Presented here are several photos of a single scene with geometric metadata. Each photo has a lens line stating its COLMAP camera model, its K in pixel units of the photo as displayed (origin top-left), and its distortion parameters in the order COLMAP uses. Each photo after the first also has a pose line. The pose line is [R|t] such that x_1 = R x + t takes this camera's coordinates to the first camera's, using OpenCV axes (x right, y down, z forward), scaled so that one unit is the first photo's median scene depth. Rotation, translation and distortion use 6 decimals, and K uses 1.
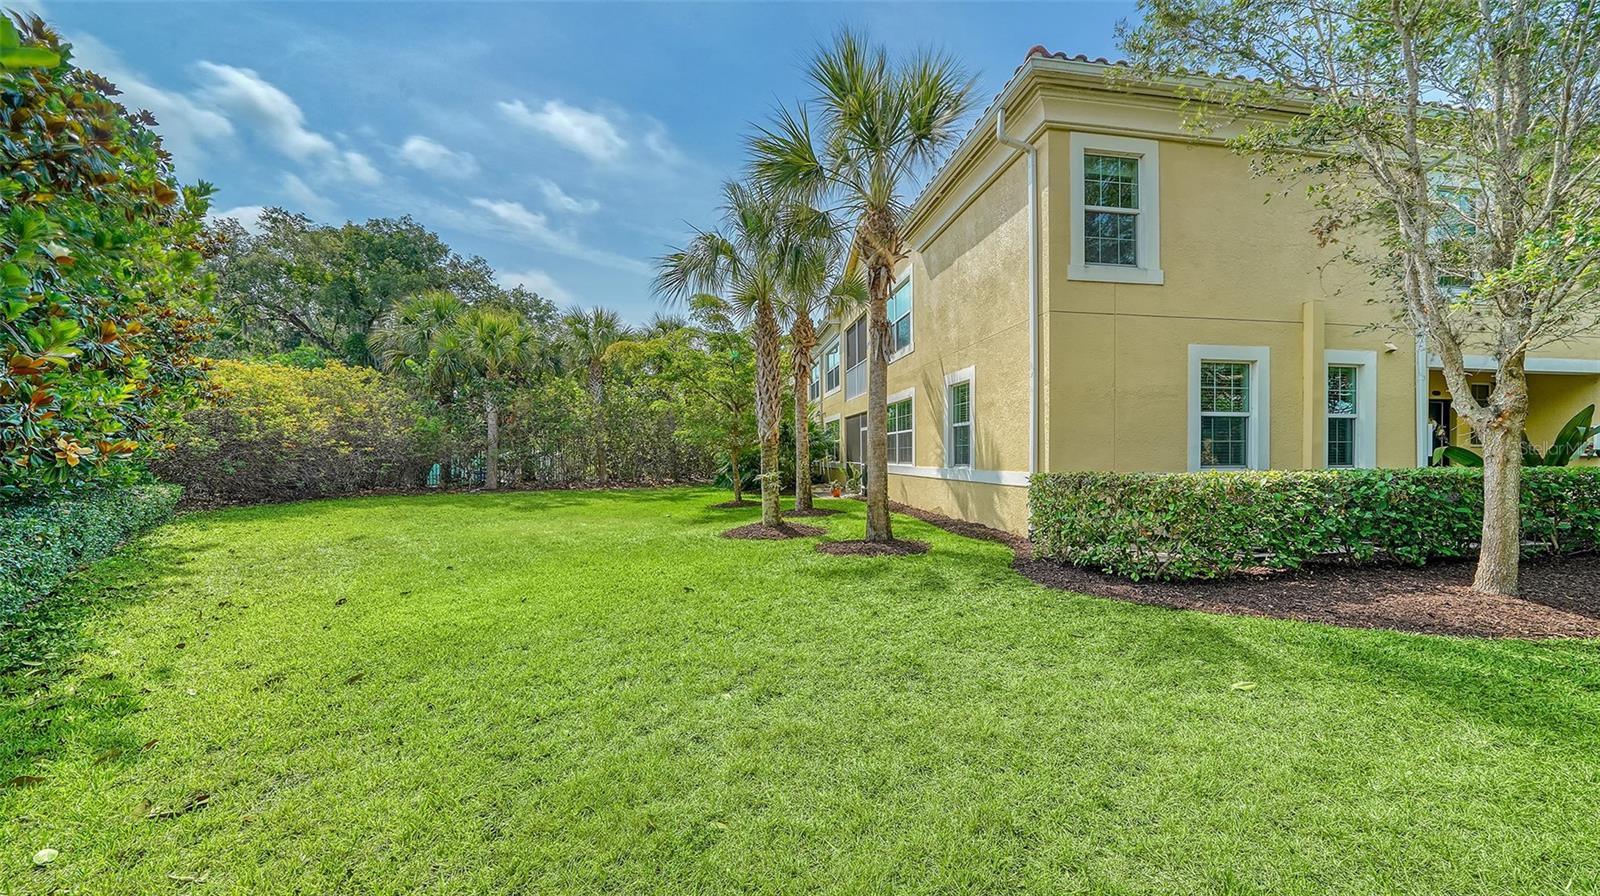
lens RADIAL K [[562.6, 0, 800.0], [0, 562.6, 448.0], [0, 0, 1]] dist [-0.000357, 0.000033]
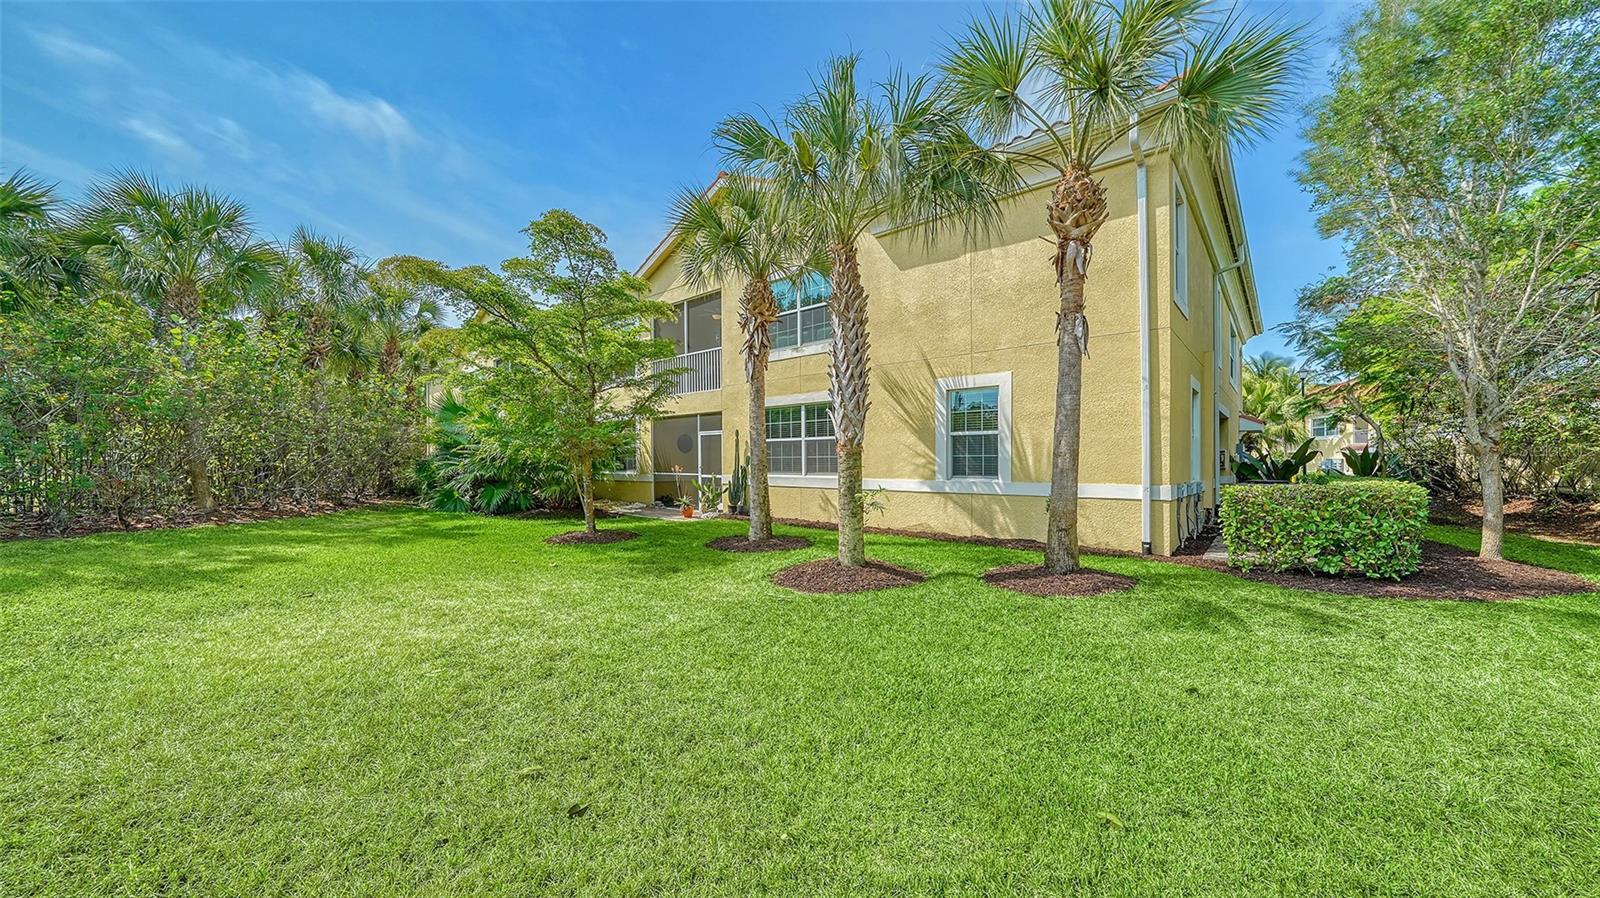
lens RADIAL K [[538.3, 0, 800.0], [0, 538.3, 449.0], [0, 0, 1]] dist [0.000002, 0.000004]
pose [[0.749802, 0.020373, 0.661349, -0.472400], [-0.013188, 0.999787, -0.015846, 0.001496], [-0.661531, 0.003160, 0.749911, 0.475769]]
